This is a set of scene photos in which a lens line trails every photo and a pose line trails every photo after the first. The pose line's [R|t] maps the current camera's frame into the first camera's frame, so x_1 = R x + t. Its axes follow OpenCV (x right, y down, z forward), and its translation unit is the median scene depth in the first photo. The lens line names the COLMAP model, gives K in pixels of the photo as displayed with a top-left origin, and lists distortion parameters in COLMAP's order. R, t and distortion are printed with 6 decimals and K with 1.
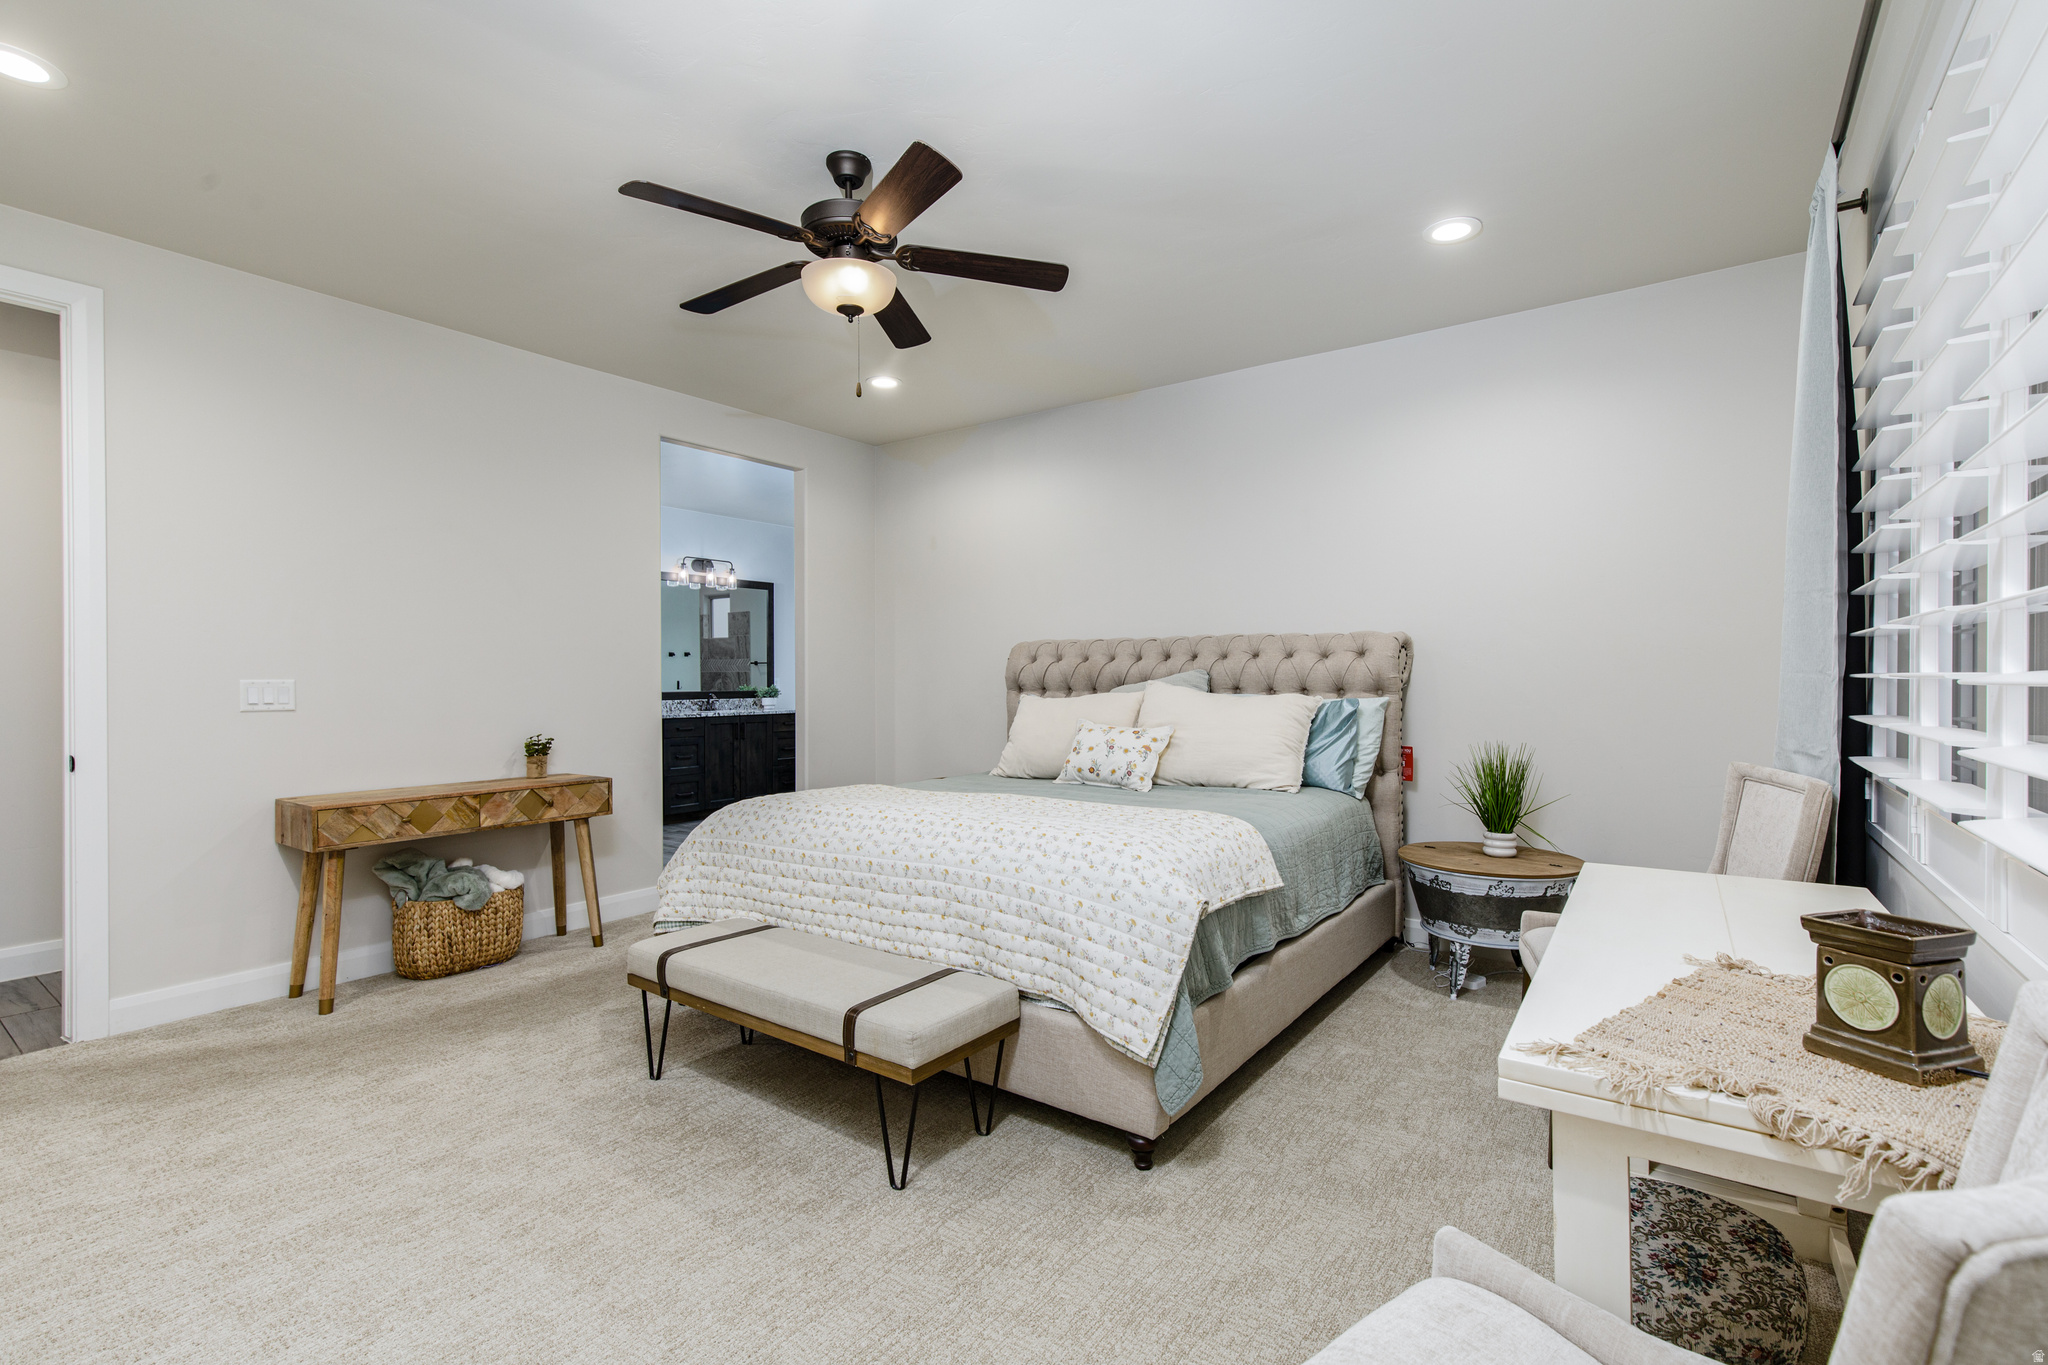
lens RADIAL K [[918.6, 0, 1029.5], [0, 918.6, 685.3], [0, 0, 1]] dist [0.004603, -0.001309]
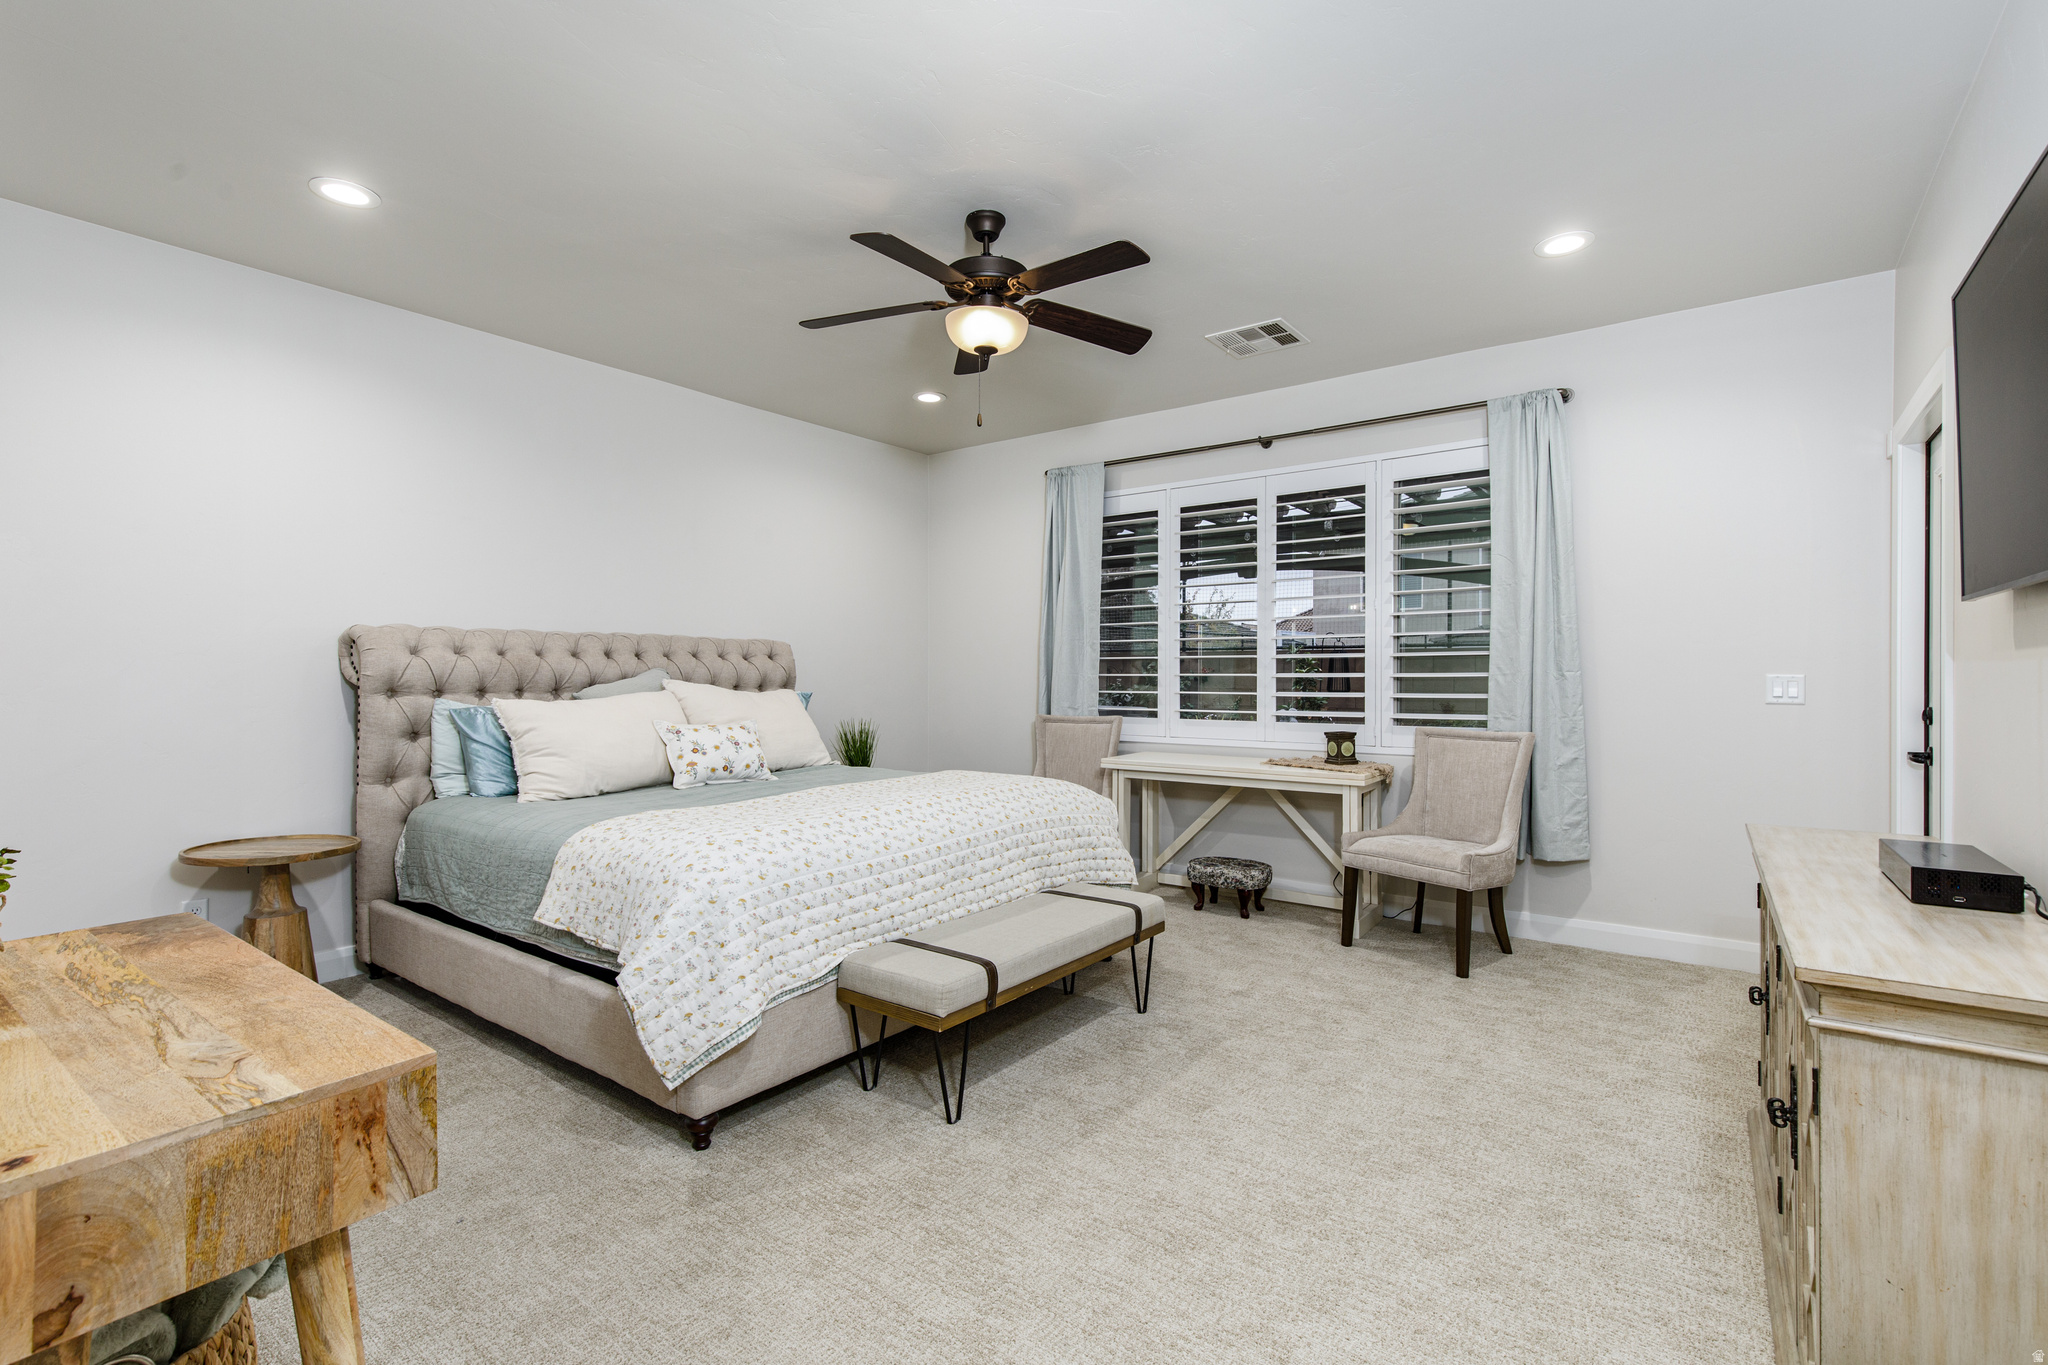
lens RADIAL K [[918.6, 0, 1029.5], [0, 918.6, 685.3], [0, 0, 1]] dist [0.004603, -0.001309]
pose [[0.011563, -0.005516, 0.999918, -1.209963], [0.008004, 0.999953, 0.005424, -0.001121], [-0.999901, 0.007941, 0.011607, 0.850640]]
